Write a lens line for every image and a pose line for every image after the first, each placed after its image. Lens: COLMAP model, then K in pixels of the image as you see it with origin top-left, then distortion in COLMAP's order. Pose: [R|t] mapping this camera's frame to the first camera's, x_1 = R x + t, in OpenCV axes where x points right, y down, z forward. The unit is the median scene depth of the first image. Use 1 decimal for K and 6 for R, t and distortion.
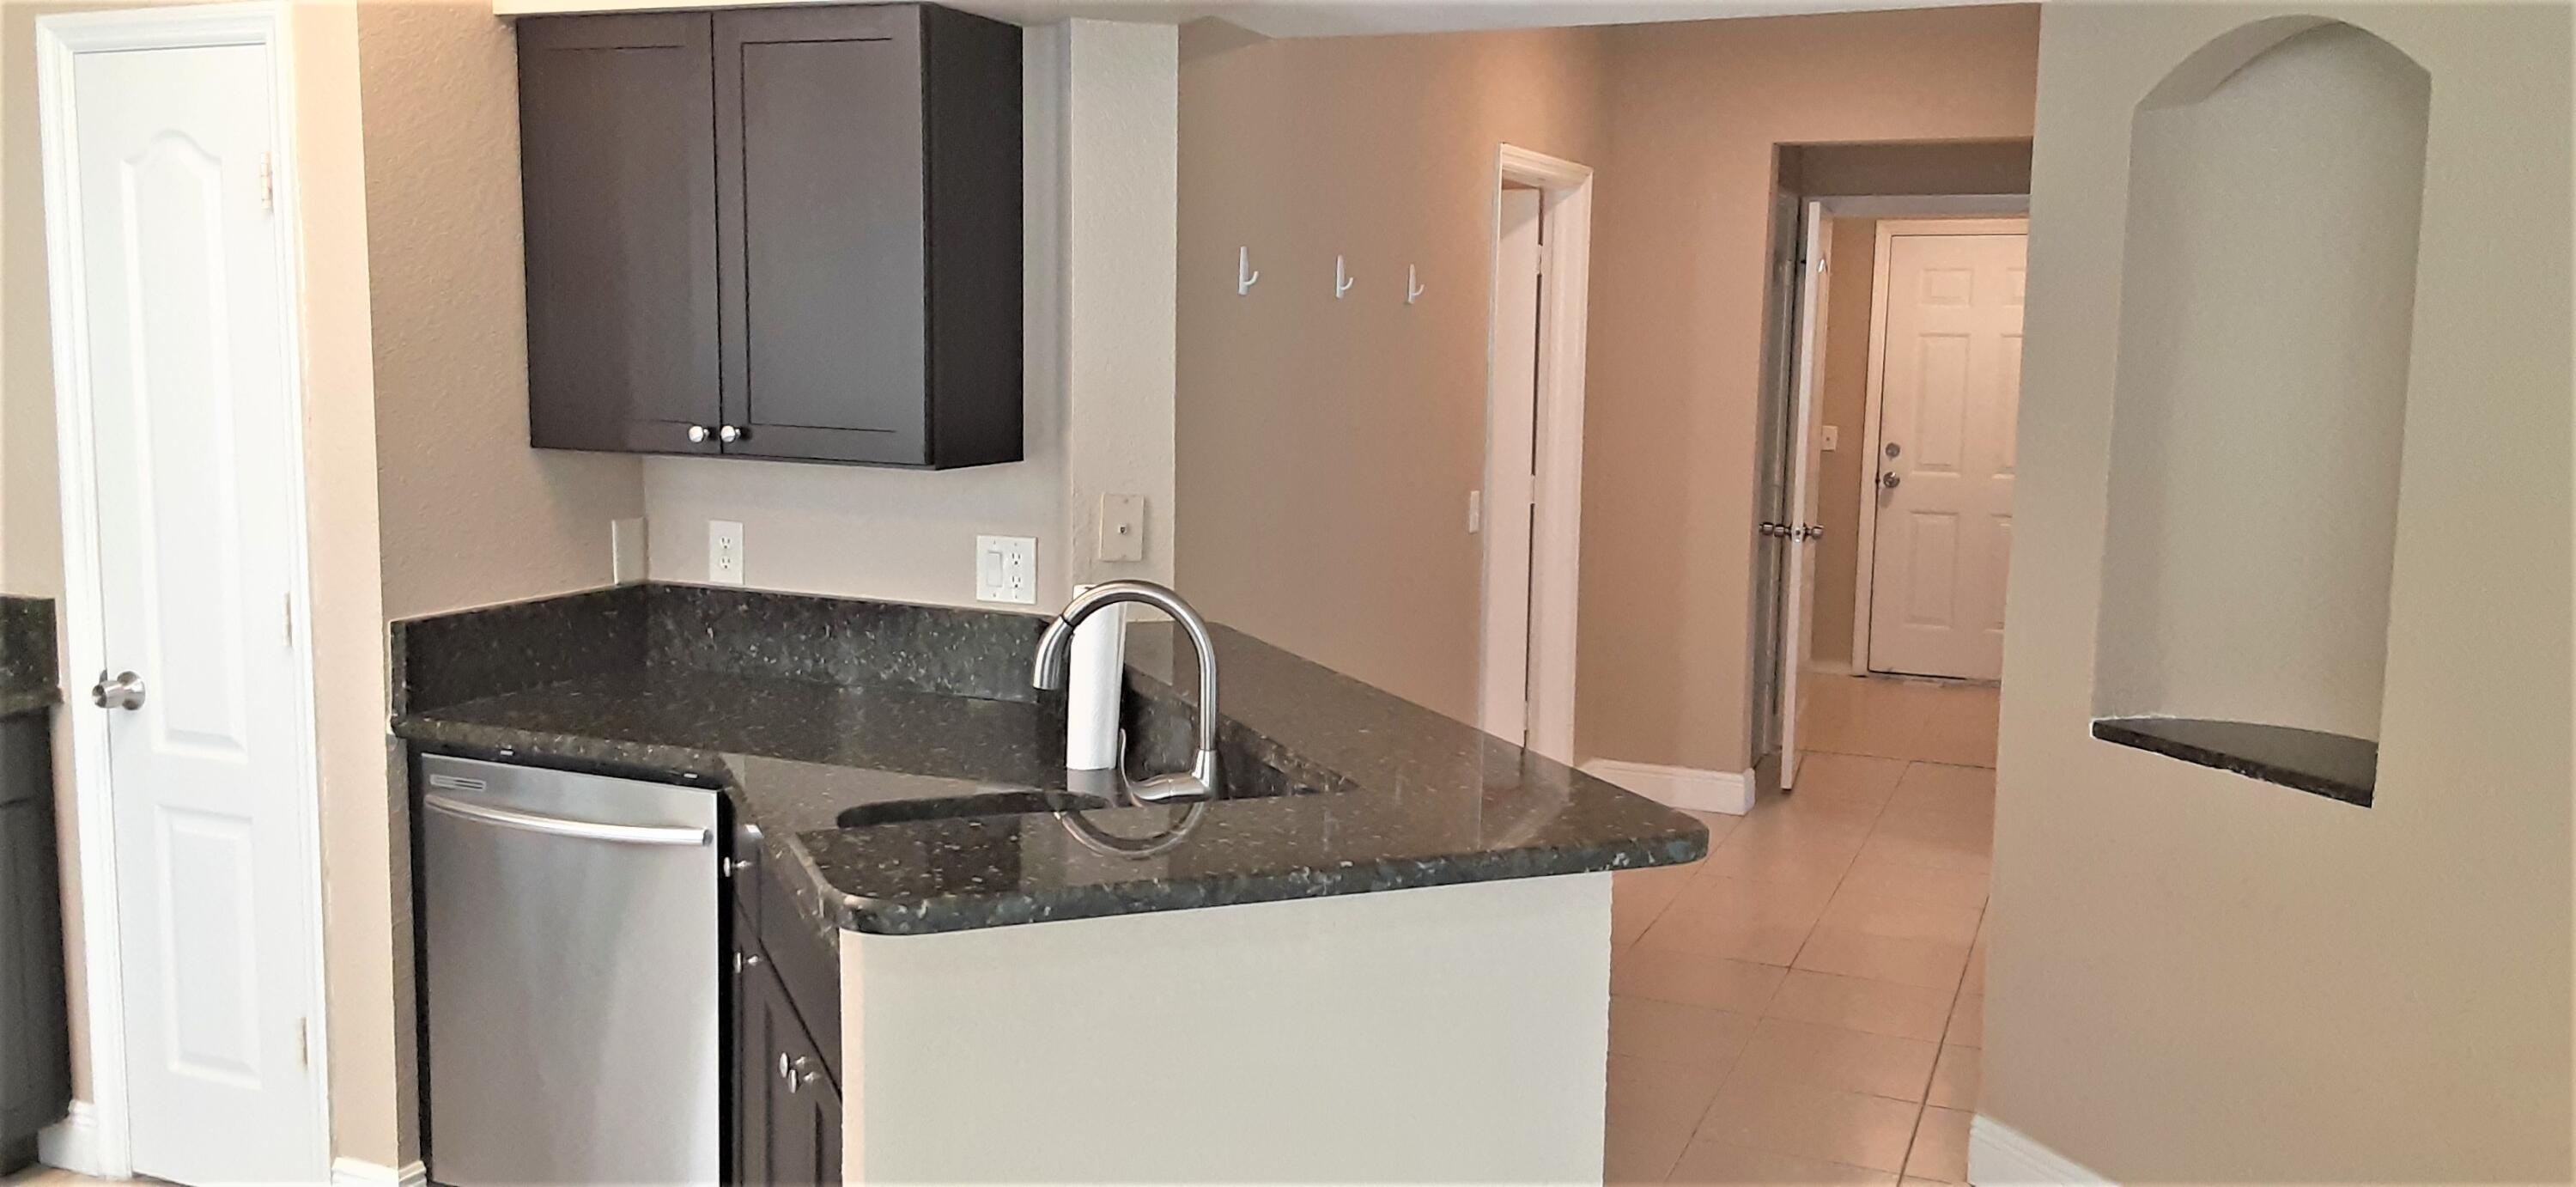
lens RADIAL K [[2063.9, 0, 1283.8], [0, 2063.9, 579.8], [0, 0, 1]] dist [0.097397, -0.131523]
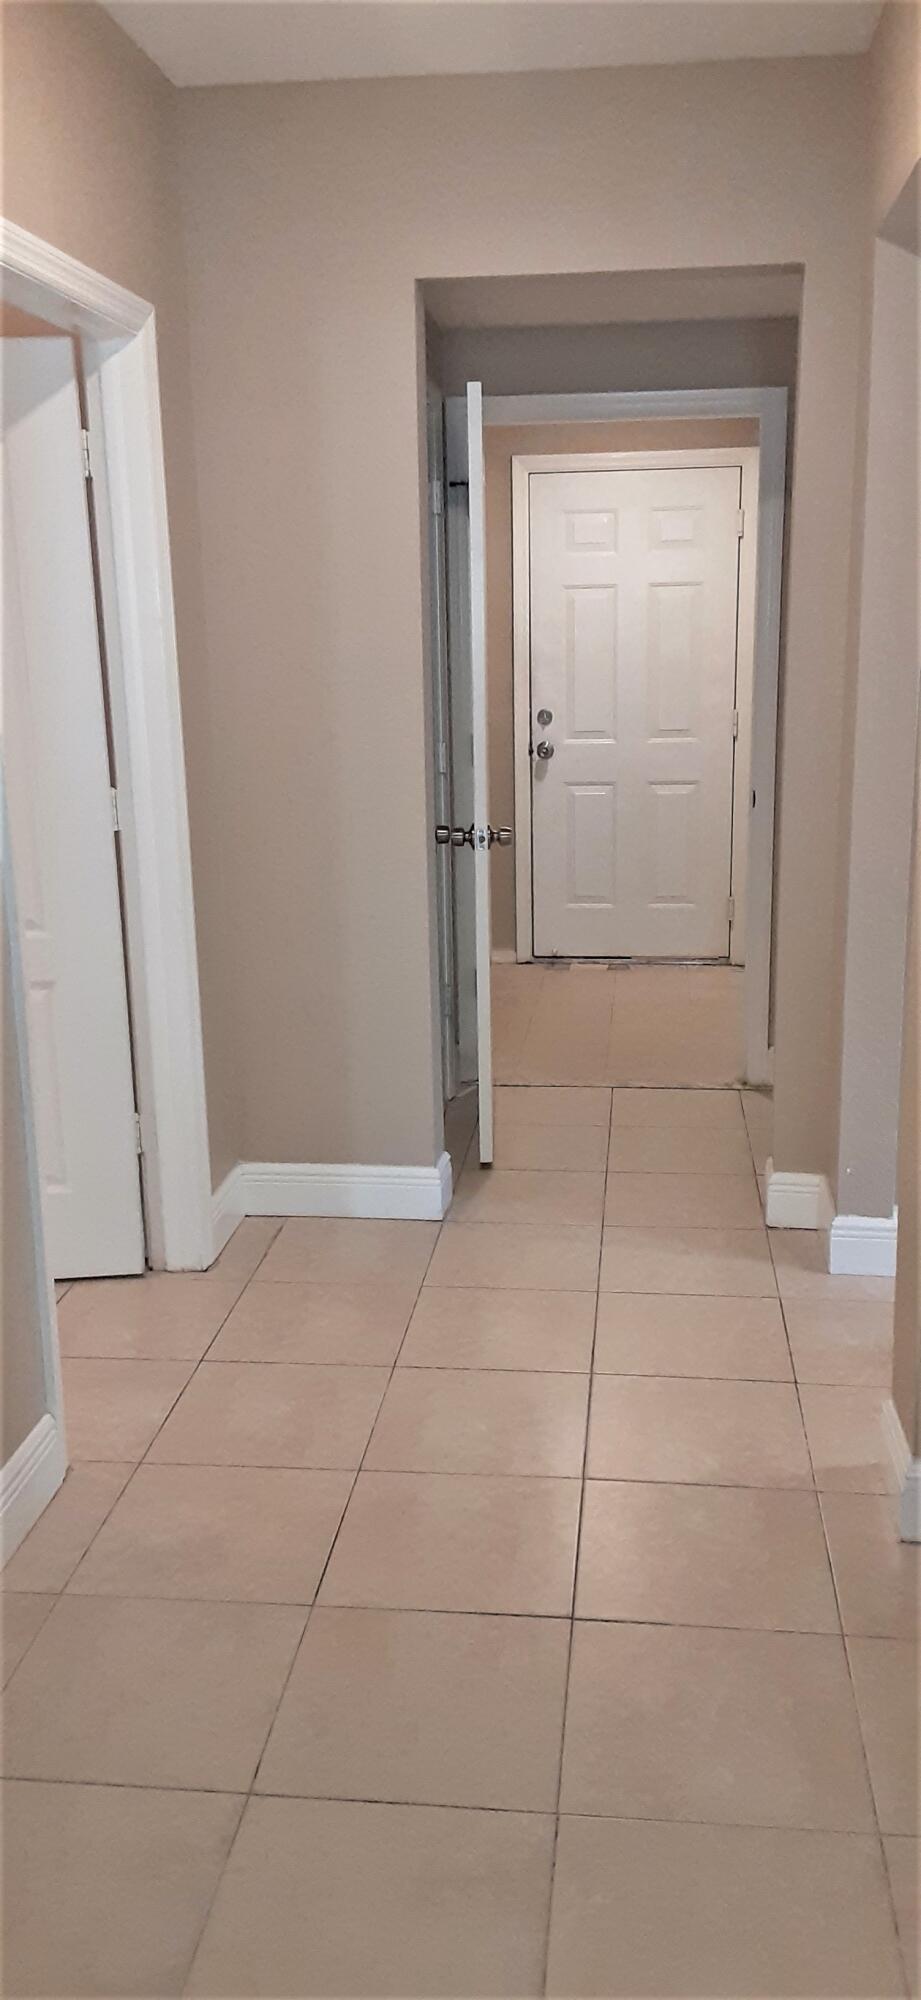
lens RADIAL K [[1602.2, 0, 458.0], [0, 1602.2, 1008.2], [0, 0, 1]] dist [0.097397, -0.131523]
pose [[0.960837, -0.098328, 0.259084, 0.060363], [0.068283, 0.990112, 0.122536, -0.025225], [-0.268571, -0.100046, 0.958050, 0.323397]]
